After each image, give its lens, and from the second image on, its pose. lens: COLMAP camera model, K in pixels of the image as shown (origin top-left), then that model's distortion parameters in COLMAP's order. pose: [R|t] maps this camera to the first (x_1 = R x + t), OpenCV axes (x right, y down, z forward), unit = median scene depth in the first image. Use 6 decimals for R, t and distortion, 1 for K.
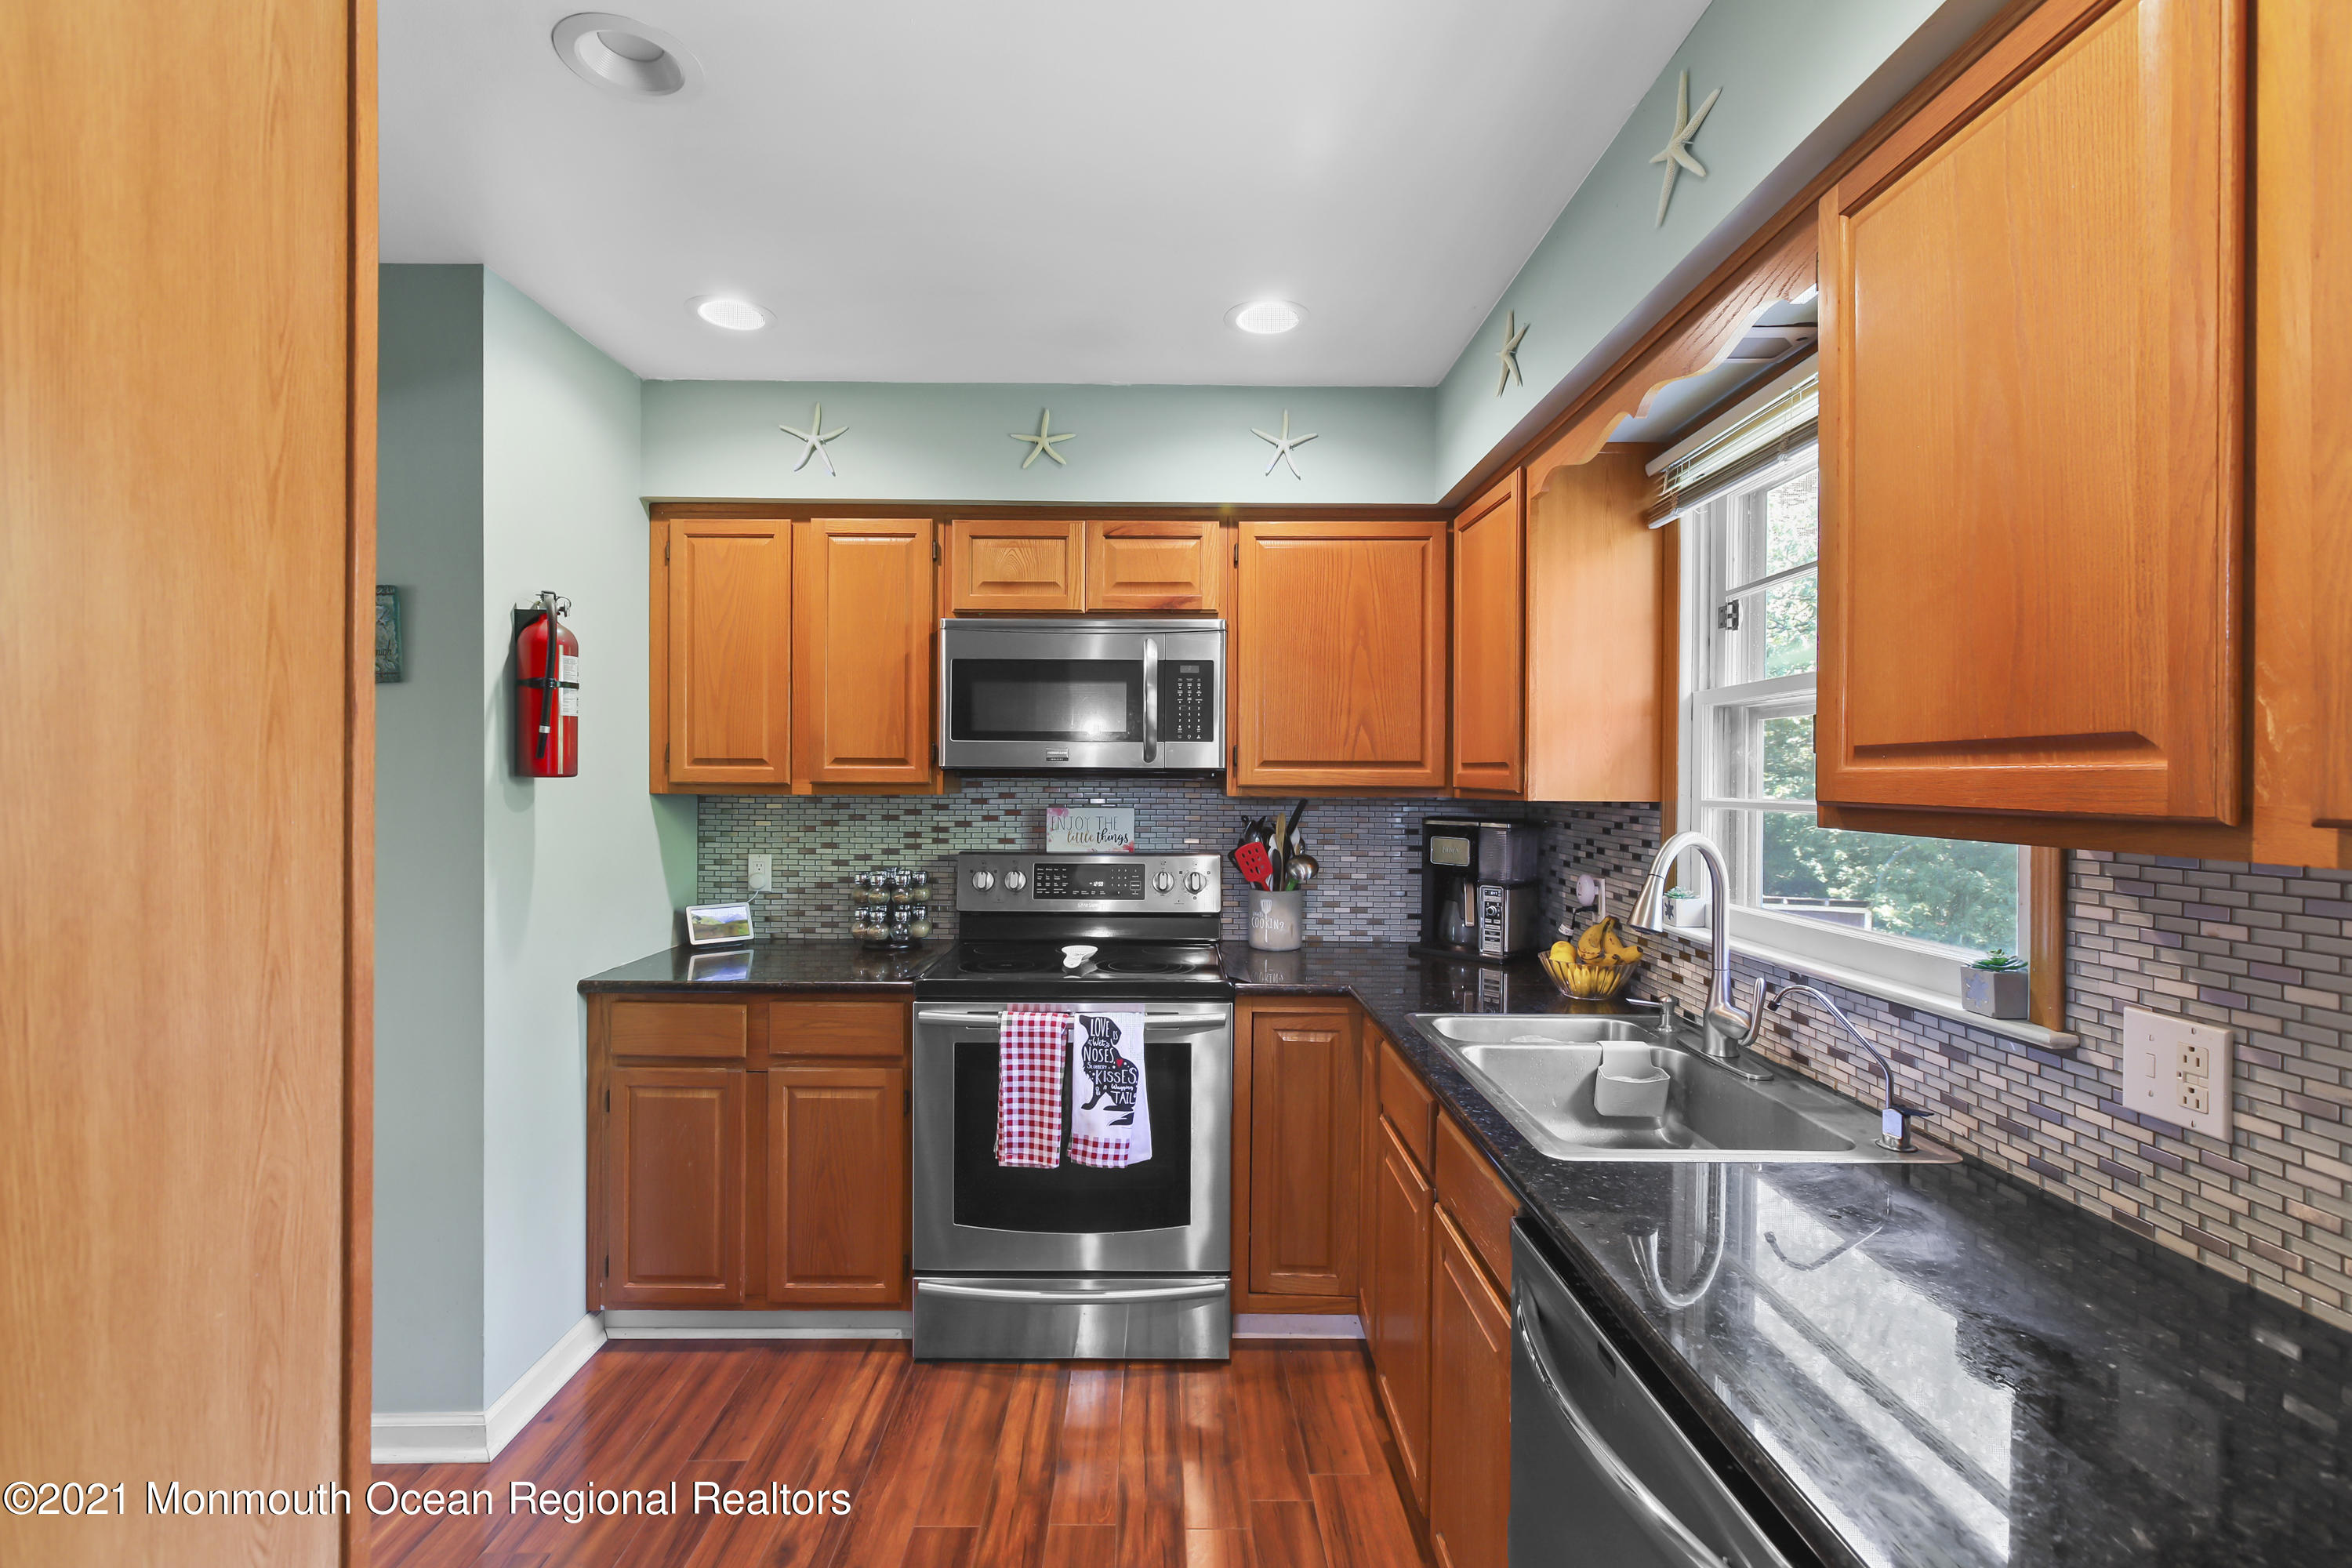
lens RADIAL K [[1061.0, 0, 1170.4], [0, 1061.0, 781.8], [0, 0, 1]] dist [-0.000279, 0.000558]
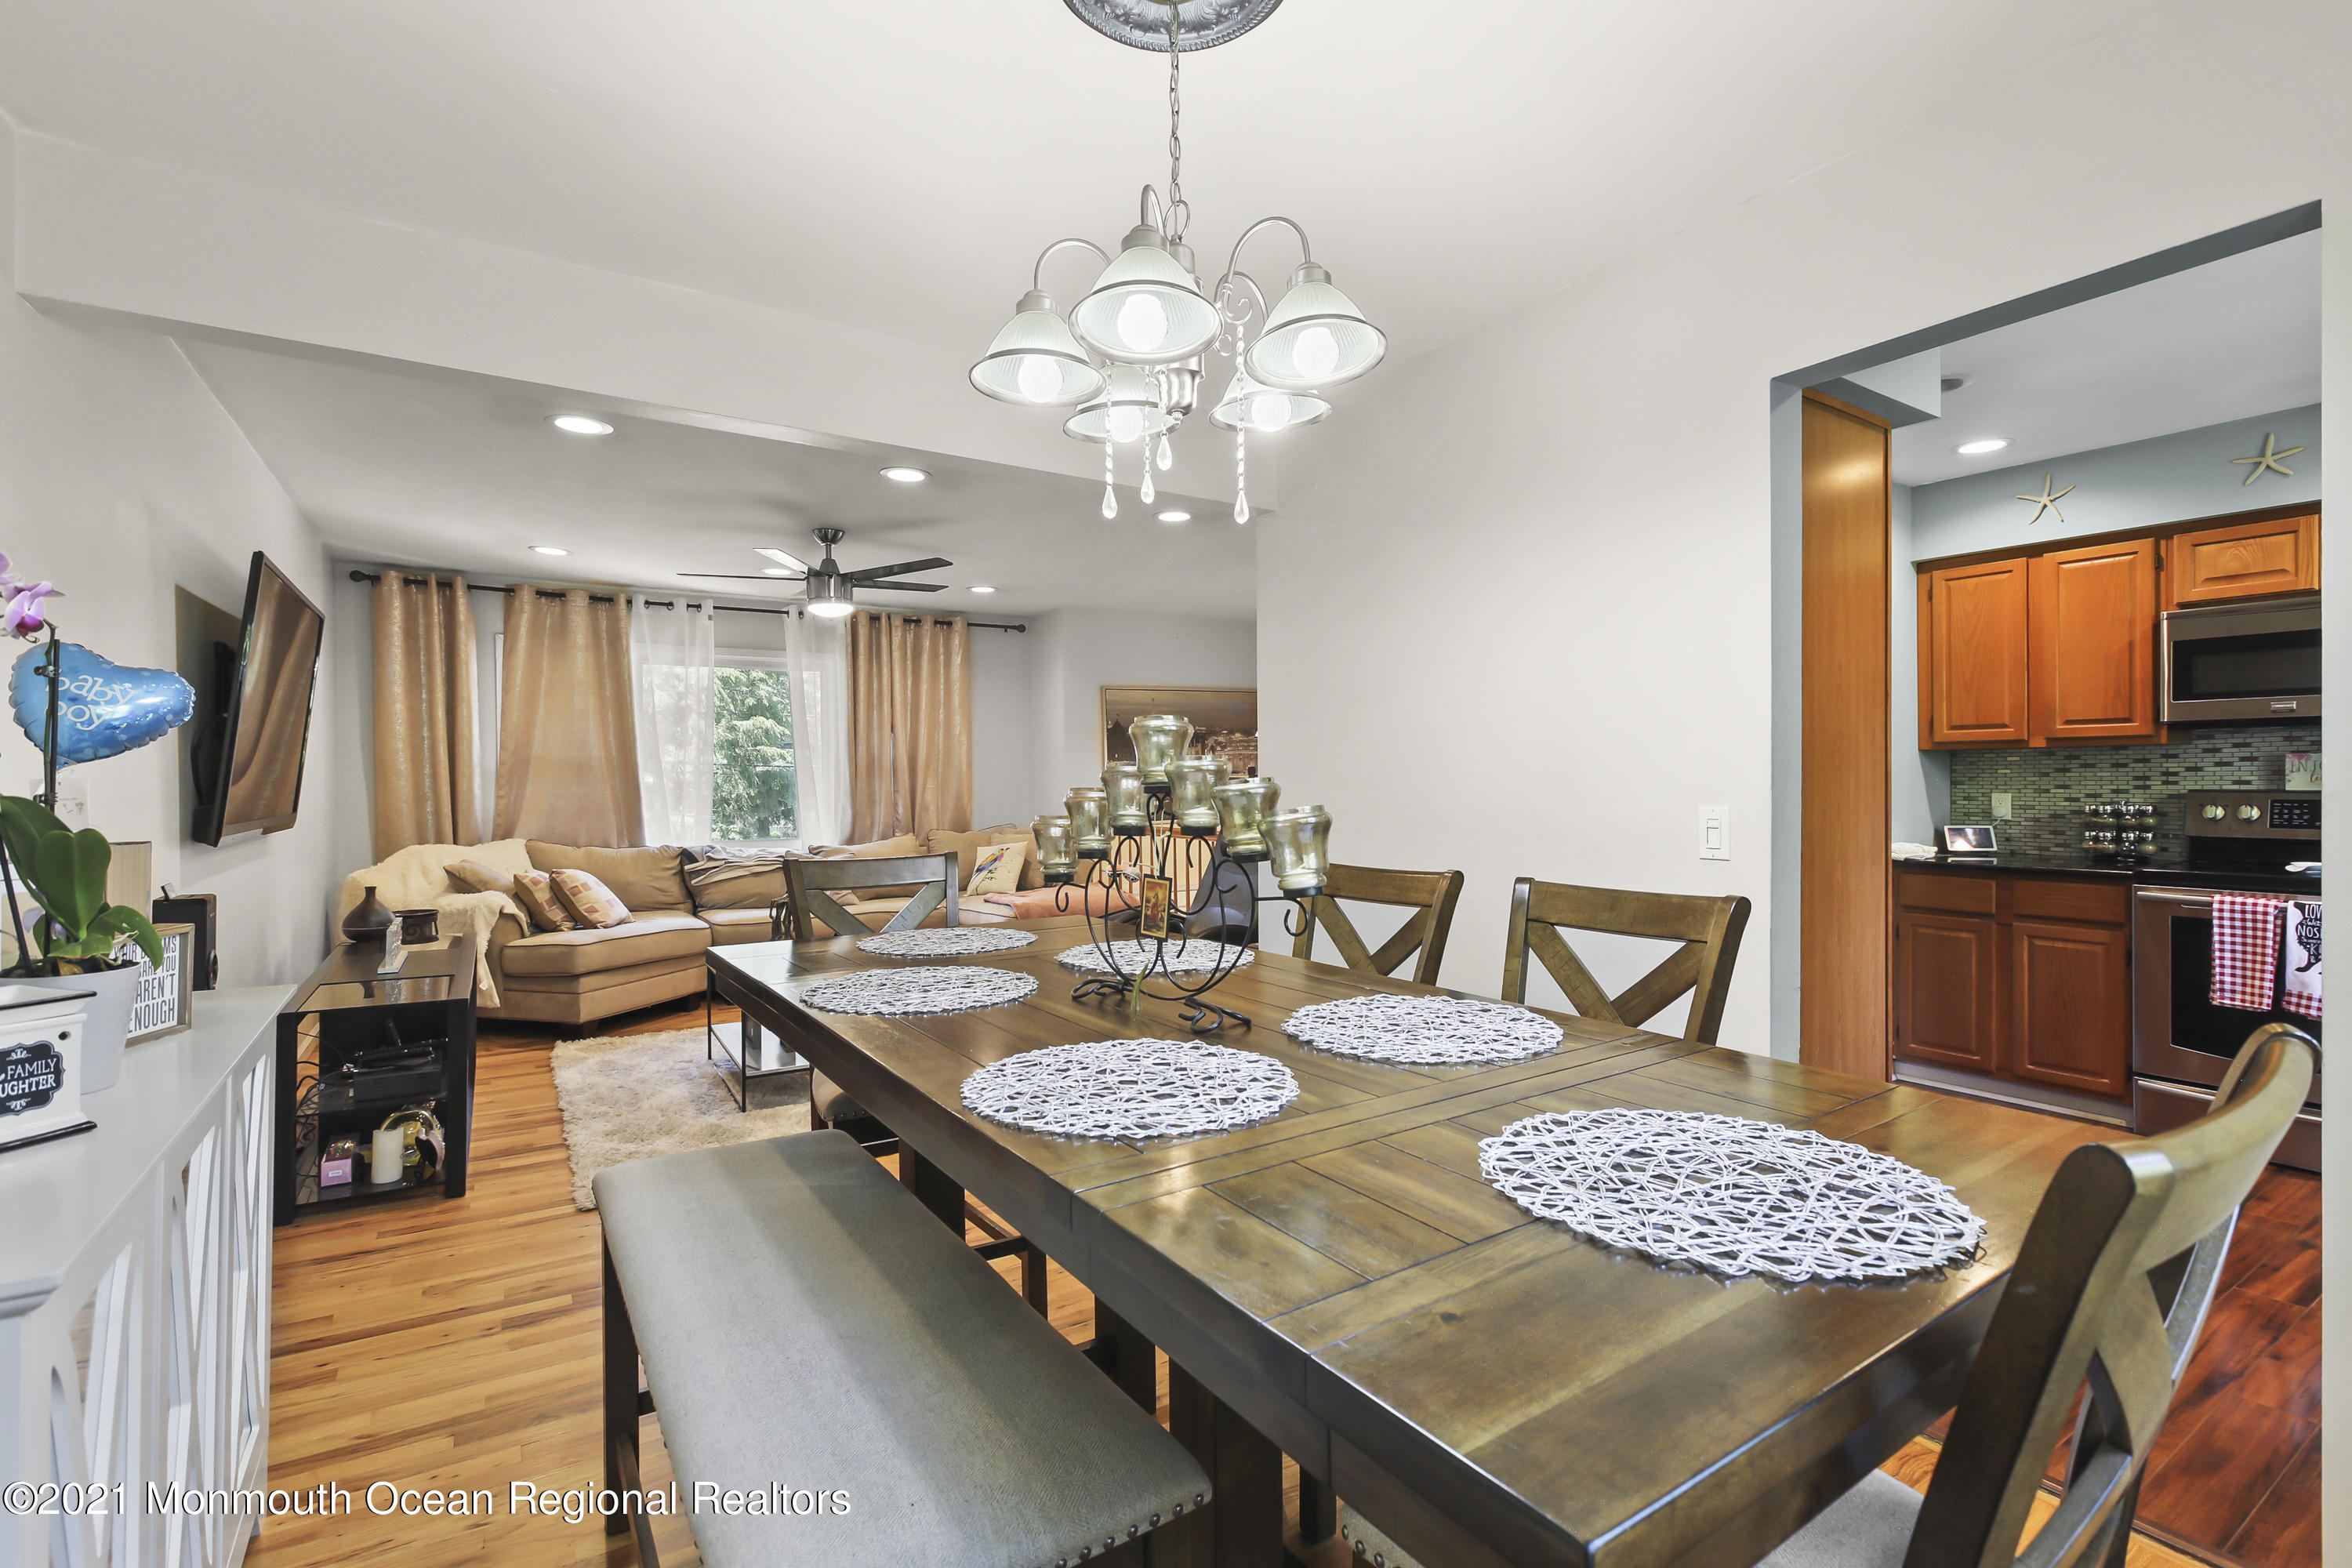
lens RADIAL K [[1061.0, 0, 1183.0], [0, 1061.0, 783.6], [0, 0, 1]] dist [-0.000279, 0.000558]
pose [[0.532251, -0.004057, -0.846577, 0.255608], [0.007341, 0.999973, -0.000177, 0.053752], [0.846555, -0.006120, 0.532266, -0.752098]]
